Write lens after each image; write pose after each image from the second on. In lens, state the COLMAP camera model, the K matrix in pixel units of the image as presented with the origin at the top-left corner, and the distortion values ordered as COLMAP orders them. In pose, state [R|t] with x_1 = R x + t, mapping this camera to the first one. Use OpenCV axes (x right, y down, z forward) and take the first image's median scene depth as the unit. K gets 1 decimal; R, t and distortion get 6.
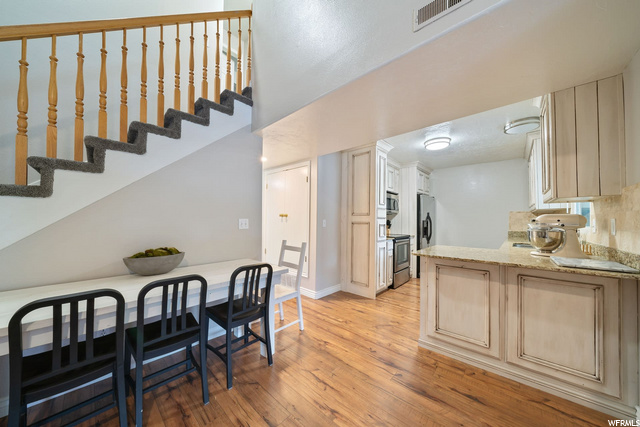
lens RADIAL K [[216.2, 0, 316.6], [0, 216.2, 216.3], [0, 0, 1]] dist [-0.006931, -0.000050]
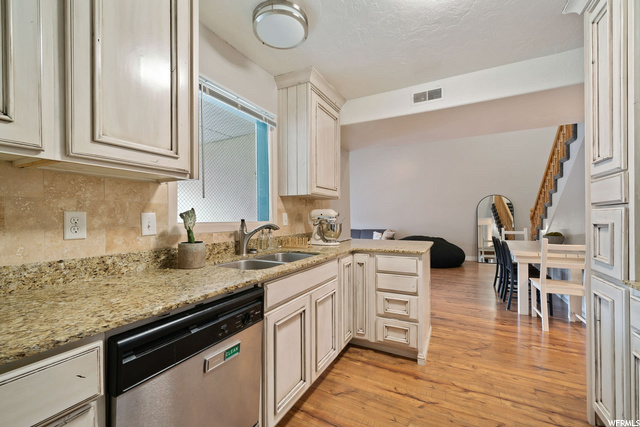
lens RADIAL K [[269.8, 0, 314.1], [0, 269.8, 219.4], [0, 0, 1]] dist [-0.000228, -0.000075]
pose [[-0.967181, -0.000169, -0.254087, 0.788733], [0.003483, 0.999897, -0.013923, 0.033900], [0.254063, -0.014351, -0.967081, 1.235832]]
